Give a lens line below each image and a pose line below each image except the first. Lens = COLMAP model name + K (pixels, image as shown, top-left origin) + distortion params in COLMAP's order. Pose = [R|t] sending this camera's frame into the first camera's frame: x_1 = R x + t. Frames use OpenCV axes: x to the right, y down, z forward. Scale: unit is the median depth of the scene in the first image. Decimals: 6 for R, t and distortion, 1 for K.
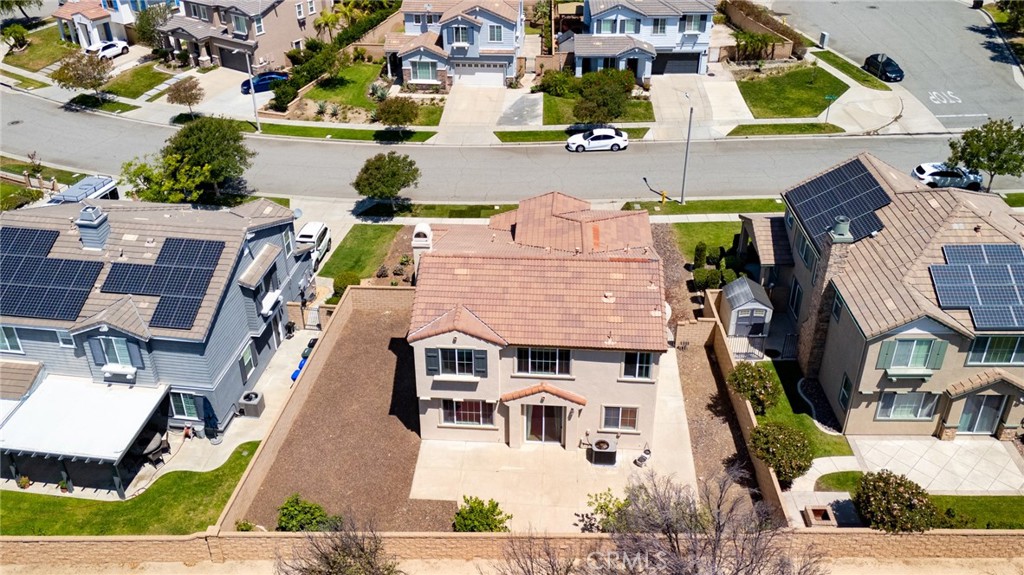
lens RADIAL K [[864.4, 0, 509.1], [0, 864.4, 251.9], [0, 0, 1]] dist [0.130654, -0.245786]
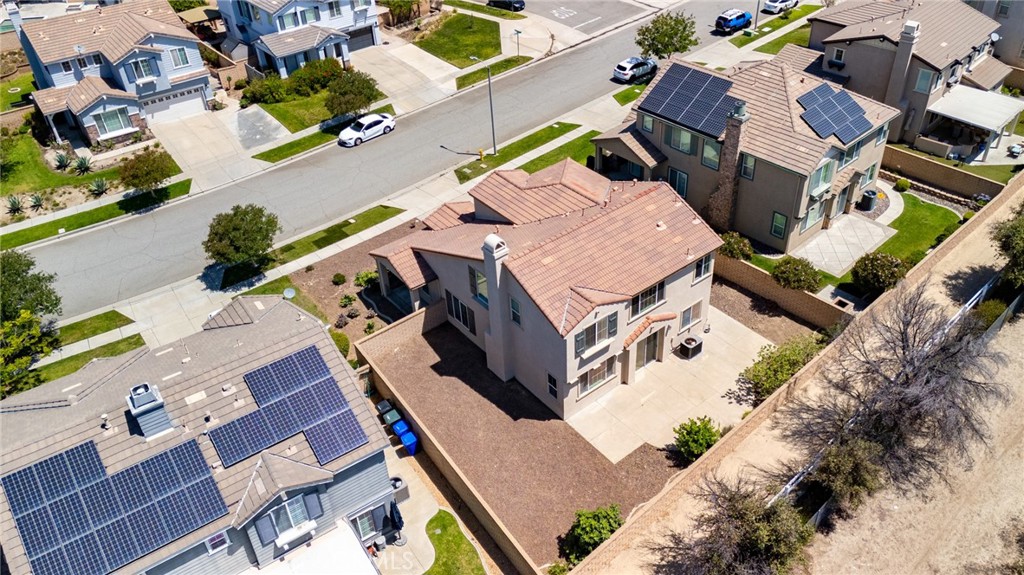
lens RADIAL K [[788.3, 0, 557.5], [0, 788.3, 269.8], [0, 0, 1]] dist [0.055603, -0.009634]
pose [[0.716462, -0.419447, 0.557446, -0.329434], [0.367725, 0.906105, 0.209172, -0.091470], [-0.592841, 0.055123, 0.803431, 0.126970]]
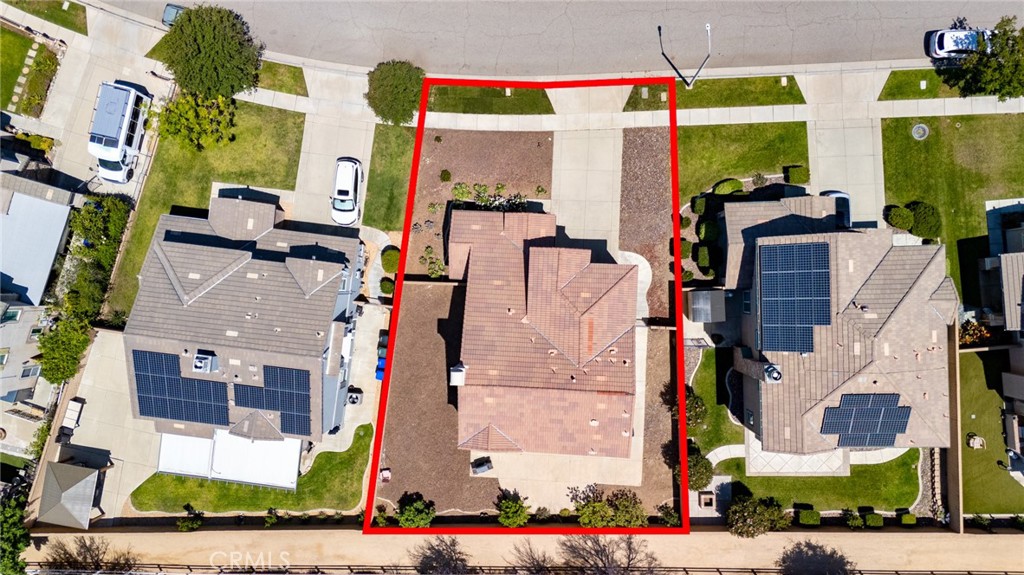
lens RADIAL K [[736.2, 0, 530.5], [0, 736.2, 286.1], [0, 0, 1]] dist [0.052709, -0.003104]
pose [[0.999493, -0.023545, -0.021453, 0.022685], [0.030544, 0.517444, 0.855172, -0.605133], [-0.009034, -0.855393, 0.517901, 0.308346]]
